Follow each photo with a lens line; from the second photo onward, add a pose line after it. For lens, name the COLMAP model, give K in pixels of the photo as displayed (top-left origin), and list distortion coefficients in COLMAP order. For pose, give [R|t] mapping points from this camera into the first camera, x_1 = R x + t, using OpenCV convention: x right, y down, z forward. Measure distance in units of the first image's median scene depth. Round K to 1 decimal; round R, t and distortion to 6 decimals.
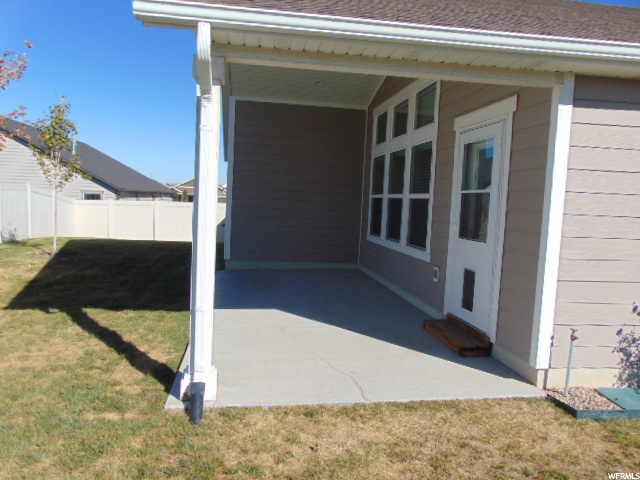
lens RADIAL K [[480.0, 0, 320.0], [0, 480.0, 240.0], [0, 0, 1]] dist [-0.001102, 0.004271]
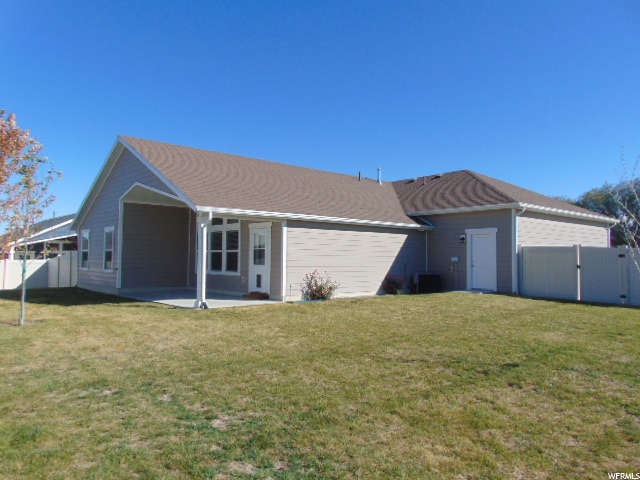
lens RADIAL K [[480.0, 0, 320.0], [0, 480.0, 240.0], [0, 0, 1]] dist [-0.001102, 0.004271]
pose [[0.832133, -0.019749, 0.554225, -1.058478], [0.077174, 0.993766, -0.080461, 0.119532], [-0.549181, 0.109726, 0.828469, -1.778174]]
